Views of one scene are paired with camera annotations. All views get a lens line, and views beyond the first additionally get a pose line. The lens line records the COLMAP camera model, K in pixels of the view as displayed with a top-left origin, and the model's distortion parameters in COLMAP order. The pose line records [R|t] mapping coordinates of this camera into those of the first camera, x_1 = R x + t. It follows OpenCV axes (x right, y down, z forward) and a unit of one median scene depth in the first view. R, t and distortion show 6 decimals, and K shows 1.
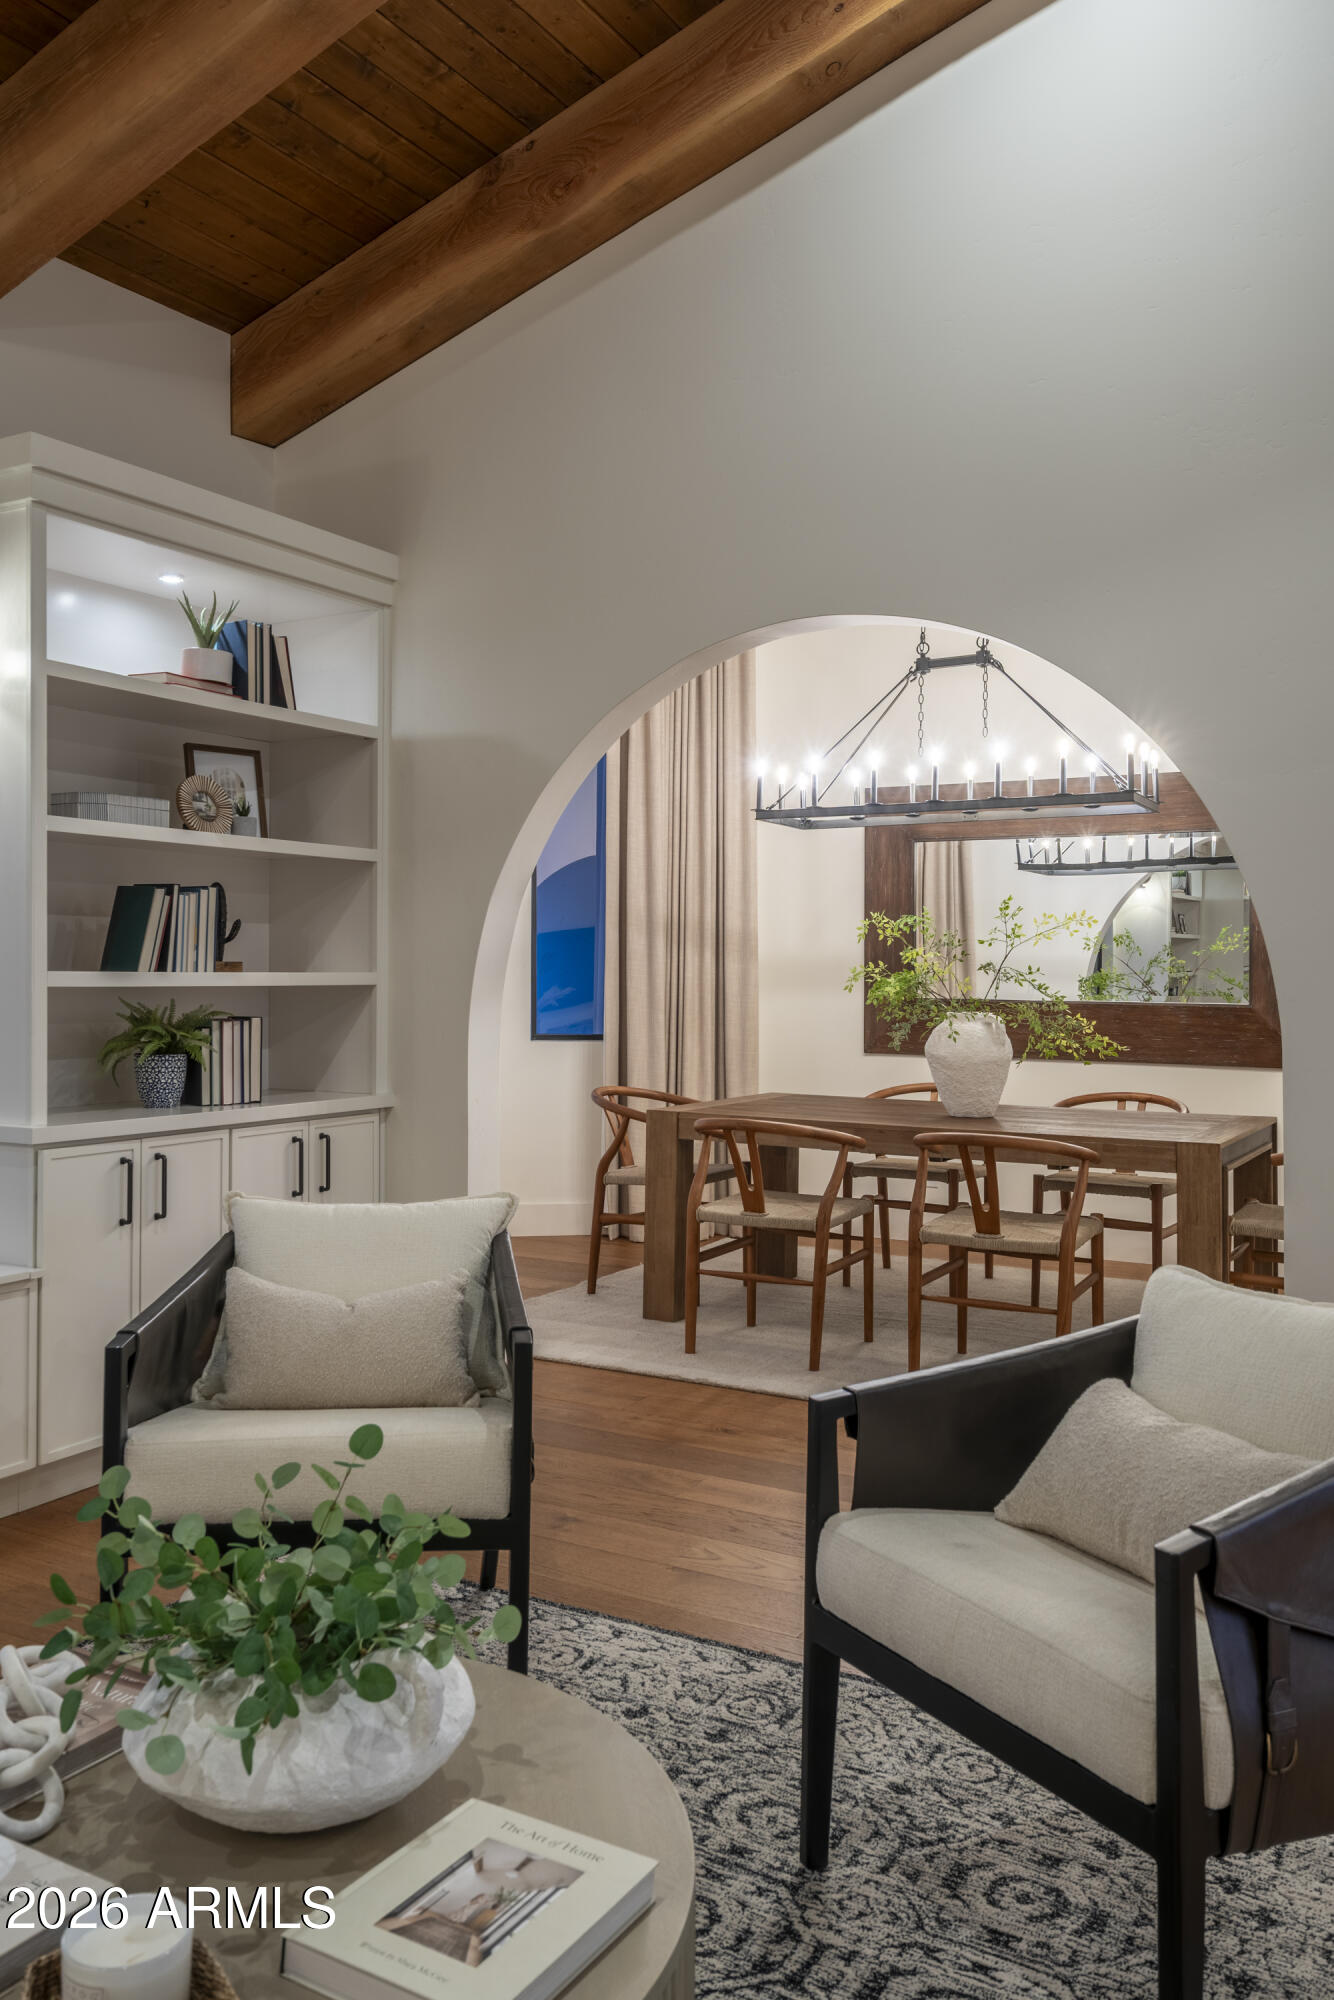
lens RADIAL K [[1585.6, 0, 665.8], [0, 1585.6, 984.7], [0, 0, 1]] dist [0.016728, 0.002897]
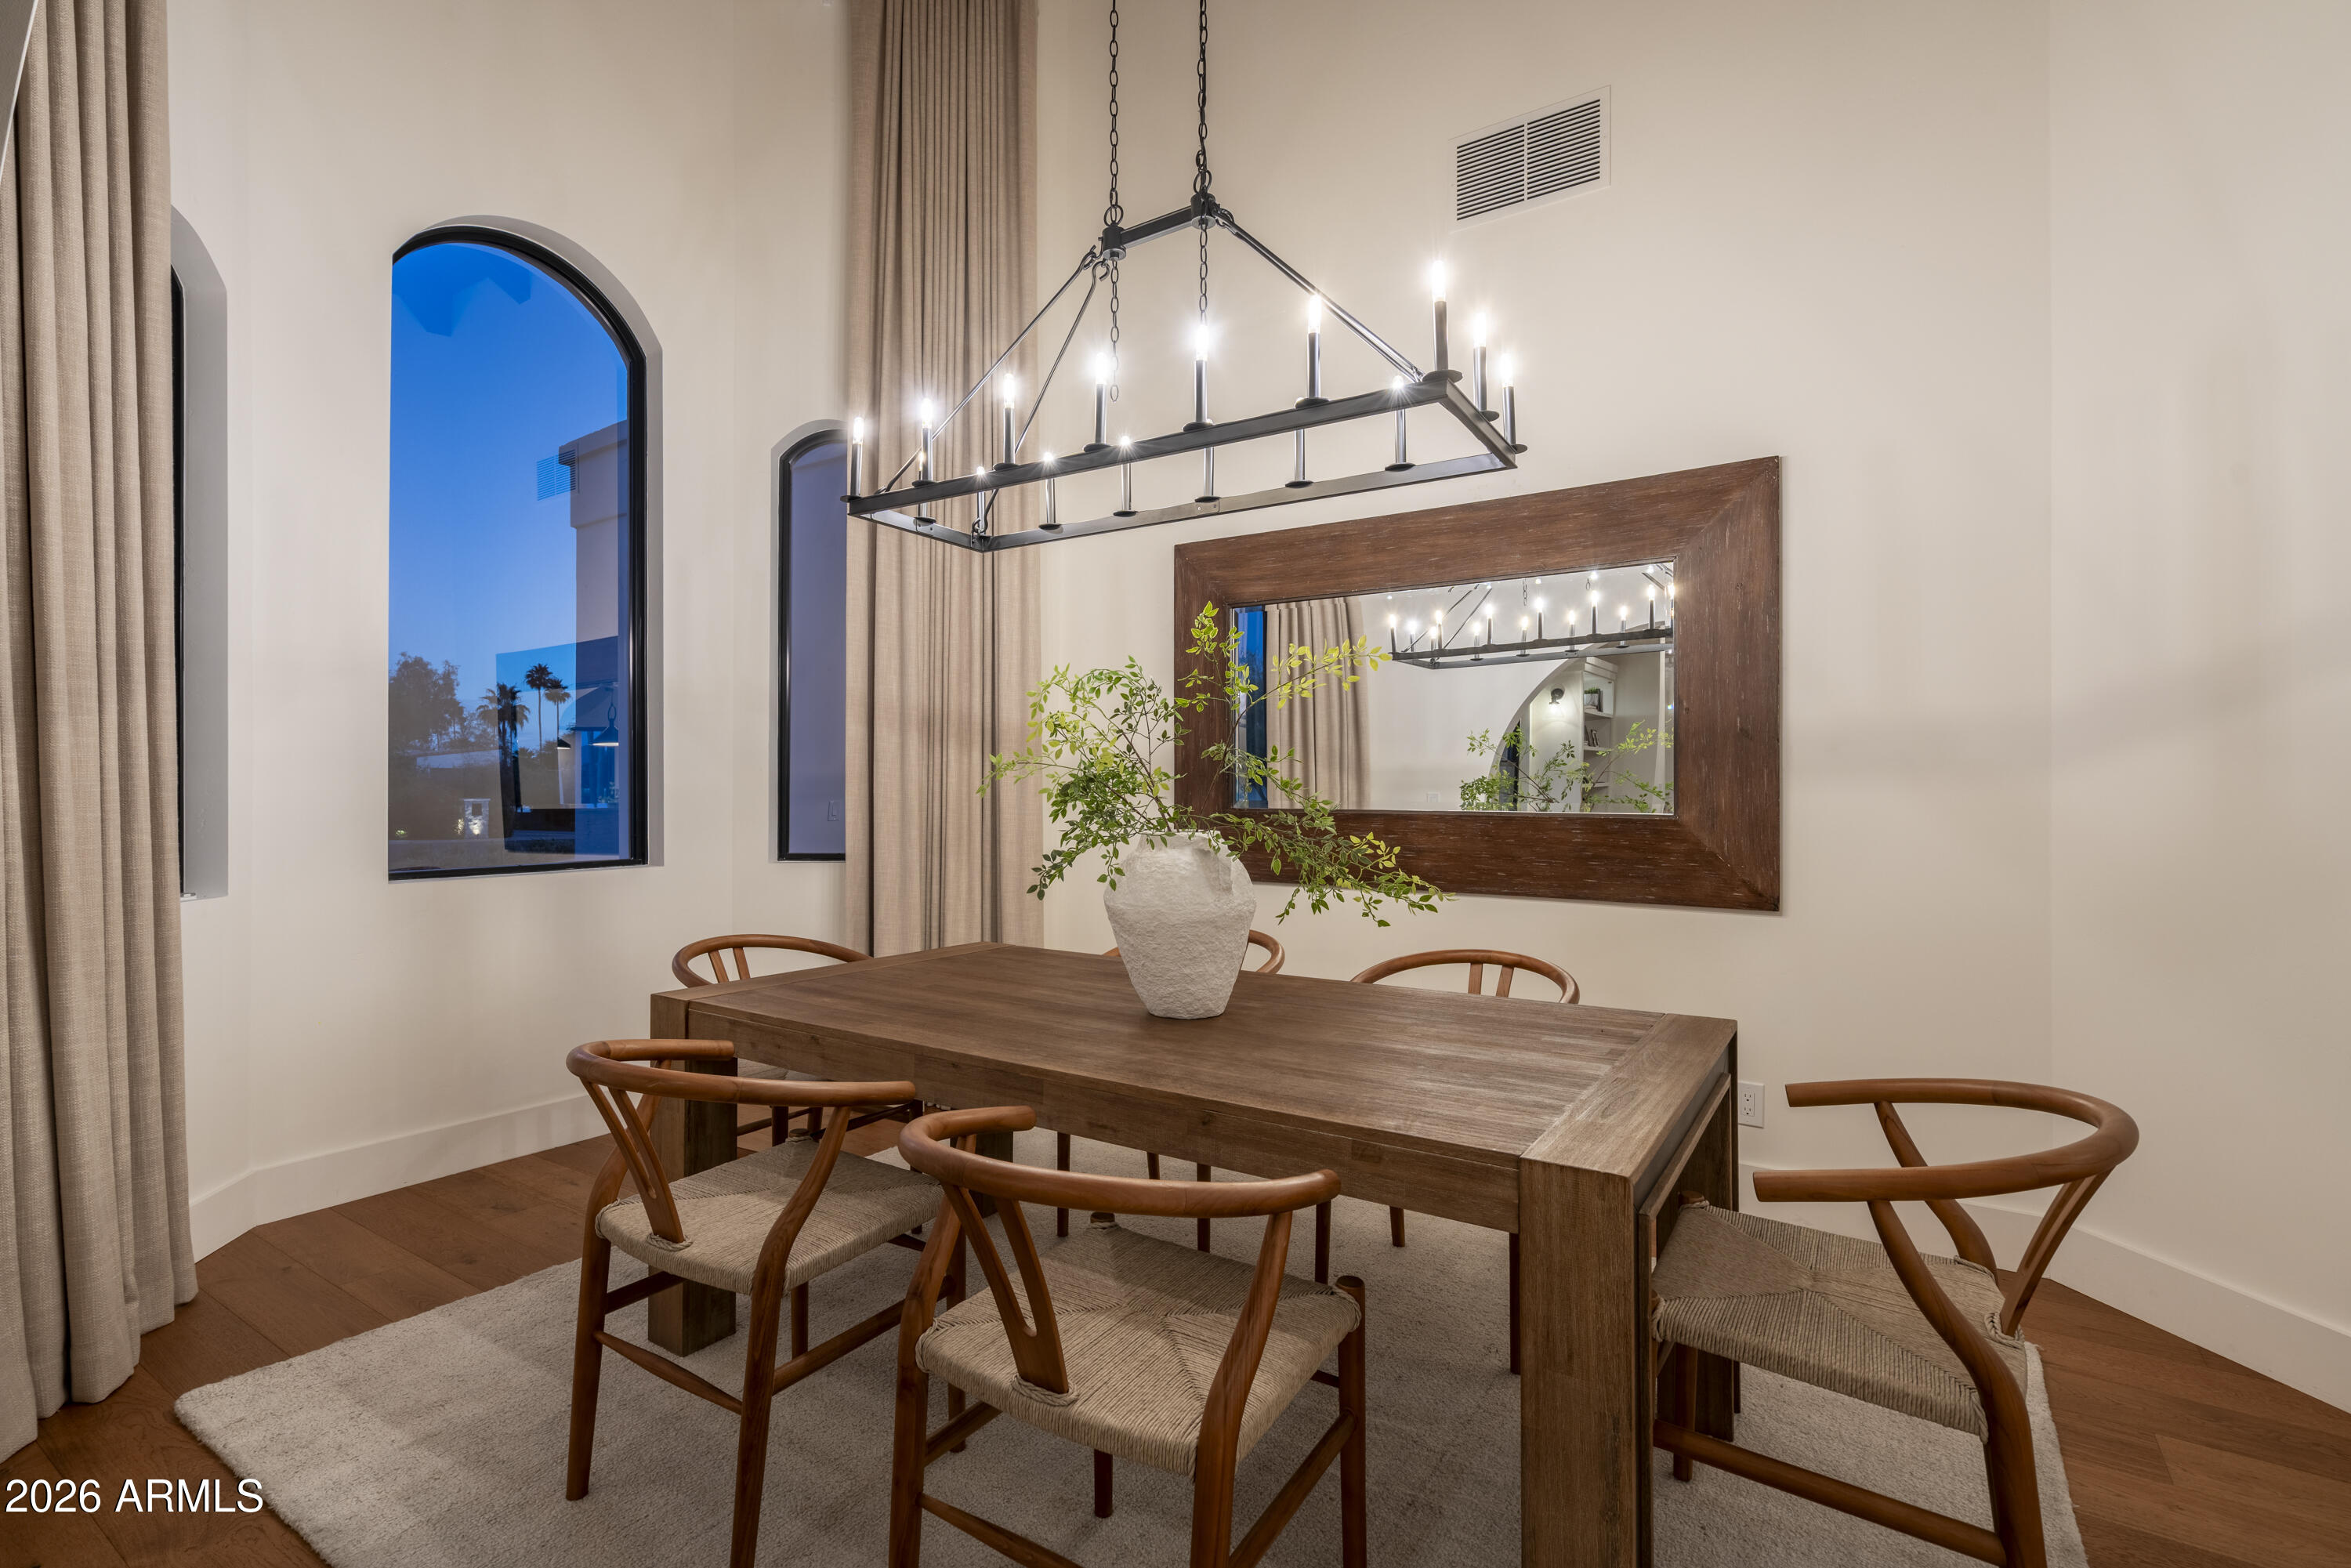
lens RADIAL K [[1072.0, 0, 1176.8], [0, 1072.0, 801.7], [0, 0, 1]] dist [-0.000819, 0.000730]
pose [[0.997857, -0.002682, -0.065378, 0.181621], [0.002754, 0.999996, 0.001020, 0.005681], [0.065375, -0.001197, 0.997860, 0.519720]]
